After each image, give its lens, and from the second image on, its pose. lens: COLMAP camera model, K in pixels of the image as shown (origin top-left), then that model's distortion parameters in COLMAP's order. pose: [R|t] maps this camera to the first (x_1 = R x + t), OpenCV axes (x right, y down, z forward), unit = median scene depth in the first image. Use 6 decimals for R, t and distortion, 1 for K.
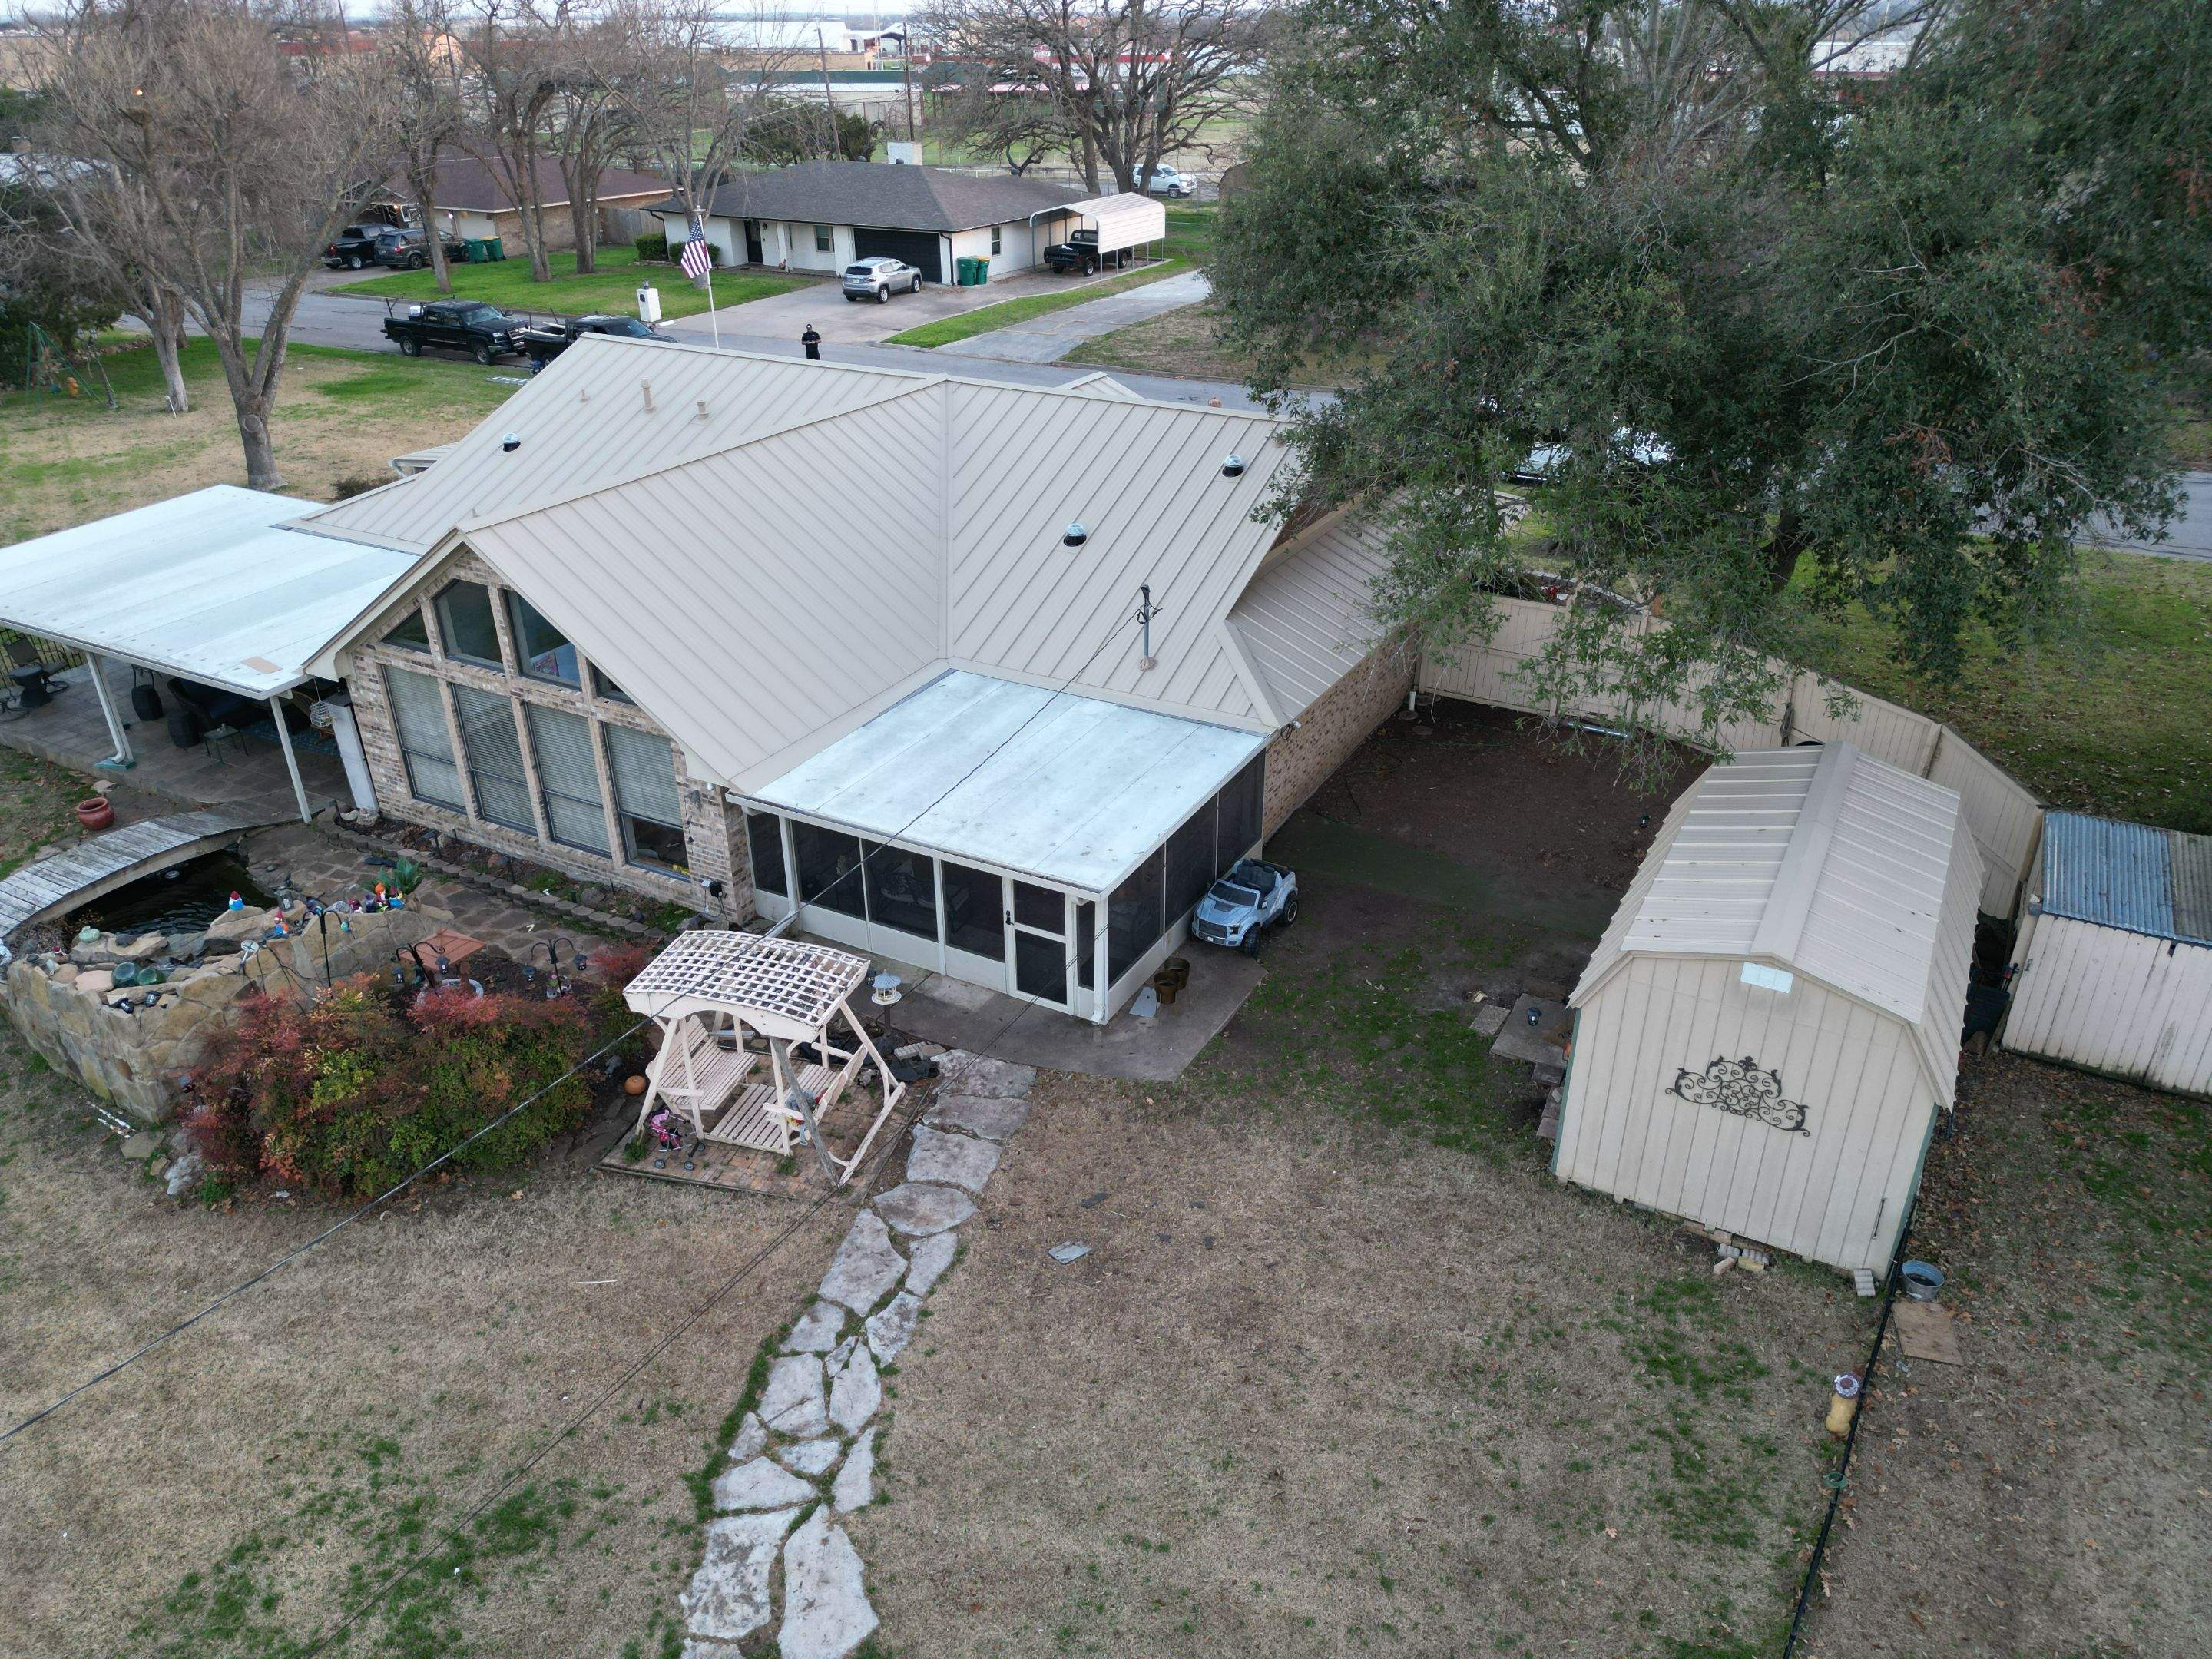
lens RADIAL K [[1549.2, 0, 1106.8], [0, 1549.2, 833.2], [0, 0, 1]] dist [0.074671, -0.075298]
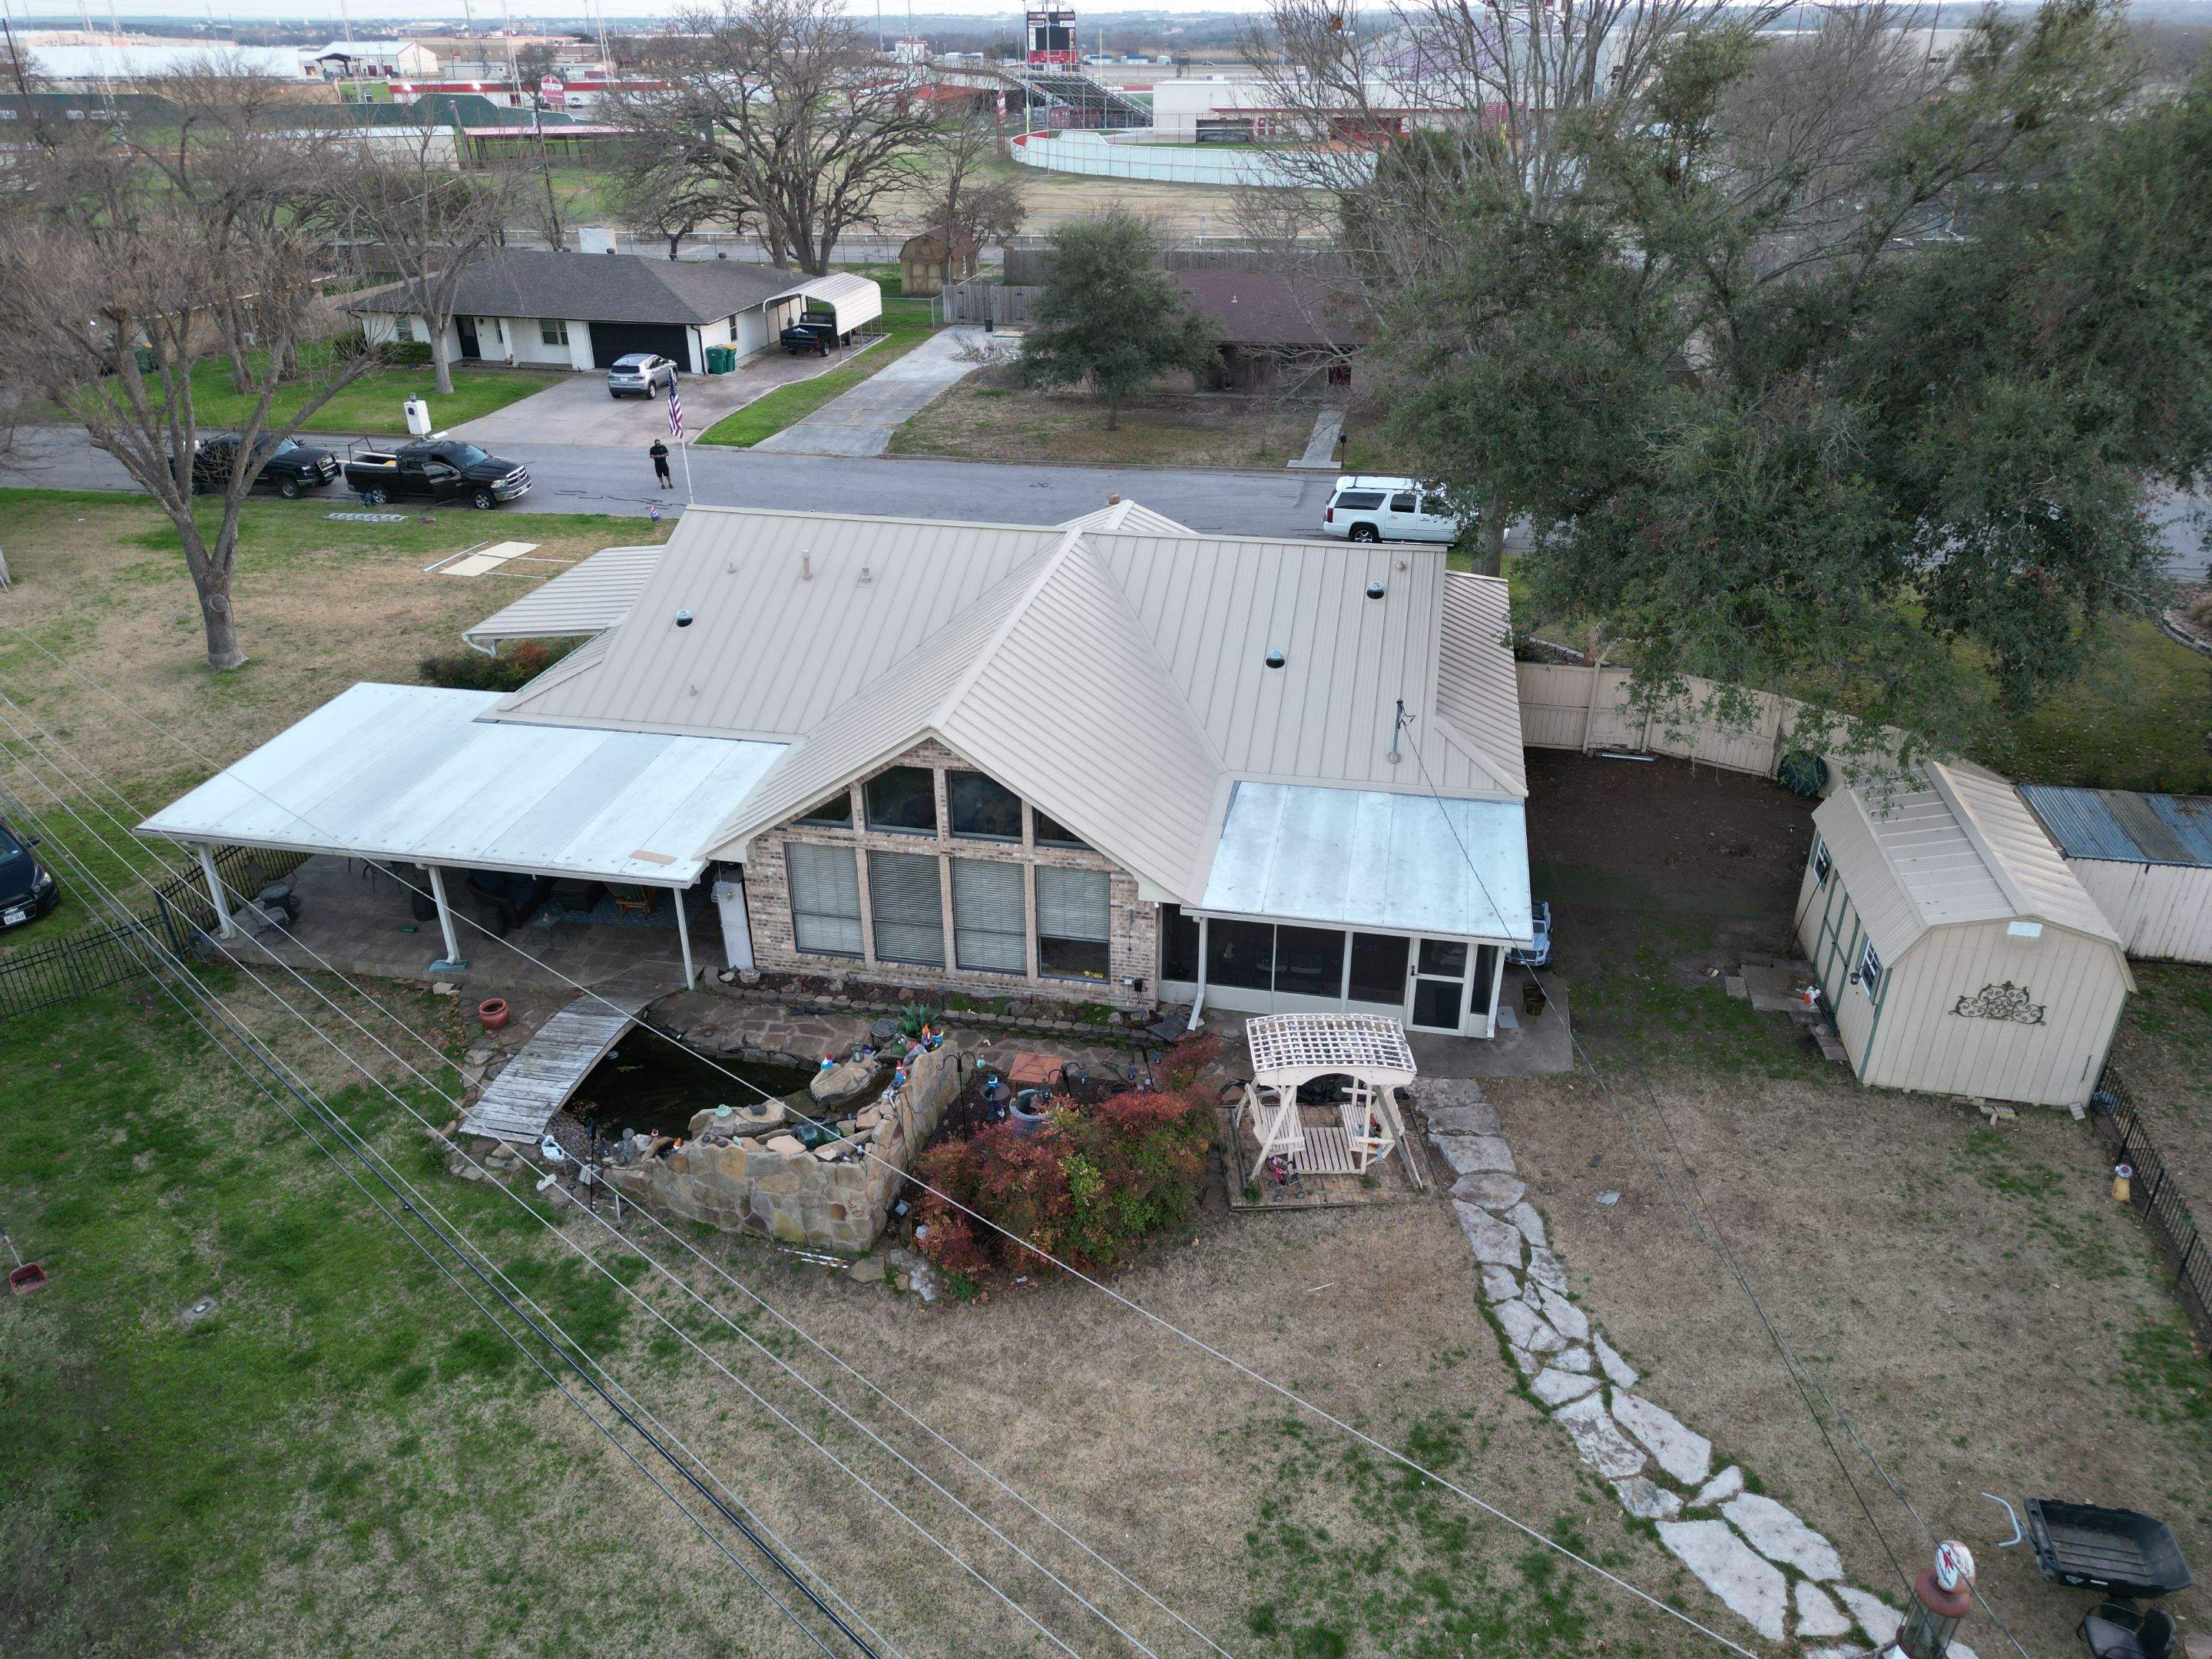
lens RADIAL K [[1549.2, 0, 1106.8], [0, 1549.2, 833.2], [0, 0, 1]] dist [0.074671, -0.075298]
pose [[0.951486, -0.139050, 0.274479, -0.596261], [0.140455, 0.989979, 0.014628, -0.105949], [-0.273762, 0.024634, 0.961482, -0.181489]]
